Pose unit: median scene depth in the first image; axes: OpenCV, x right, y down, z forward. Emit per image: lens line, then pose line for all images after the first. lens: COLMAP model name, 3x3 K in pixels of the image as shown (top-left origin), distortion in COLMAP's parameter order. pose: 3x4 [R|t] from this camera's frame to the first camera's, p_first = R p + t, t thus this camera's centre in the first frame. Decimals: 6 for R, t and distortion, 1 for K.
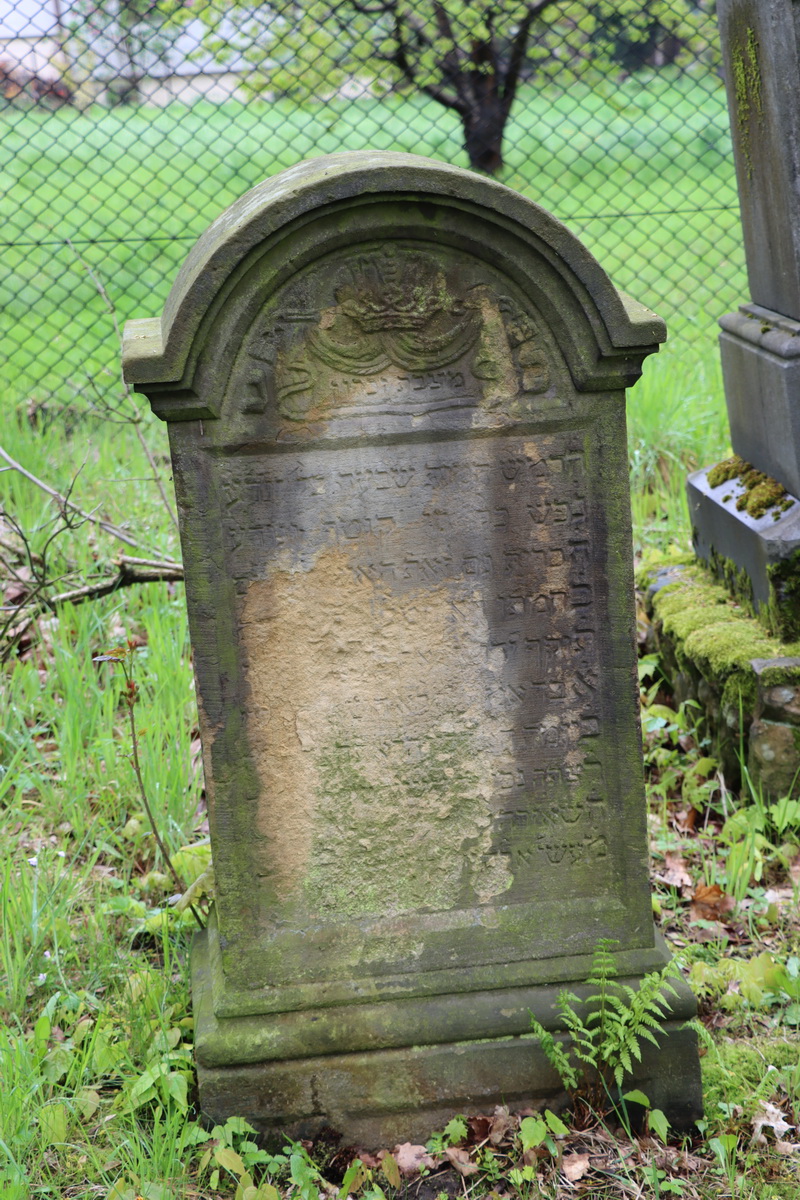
lens RADIAL K [[2311.9, 0, 432.2], [0, 2311.9, 599.9], [0, 0, 1]] dist [0.229891, 0.296618]
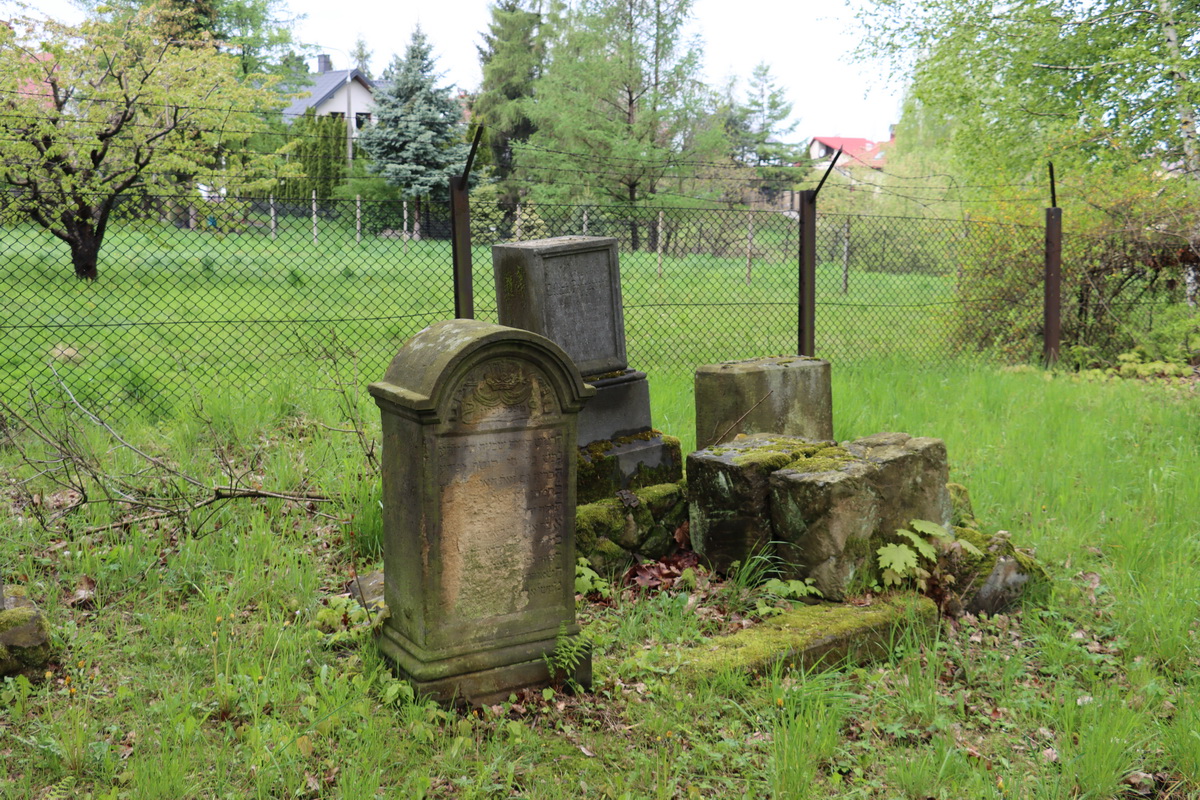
lens RADIAL K [[1344.1, 0, 600.0], [0, 1344.1, 400.0], [0, 0, 1]] dist [-0.089040, 0.284673]
pose [[0.894773, 0.006161, 0.446479, -0.573051], [0.033936, 0.996075, -0.081755, 0.023150], [-0.445230, 0.088304, 0.891051, -0.392494]]
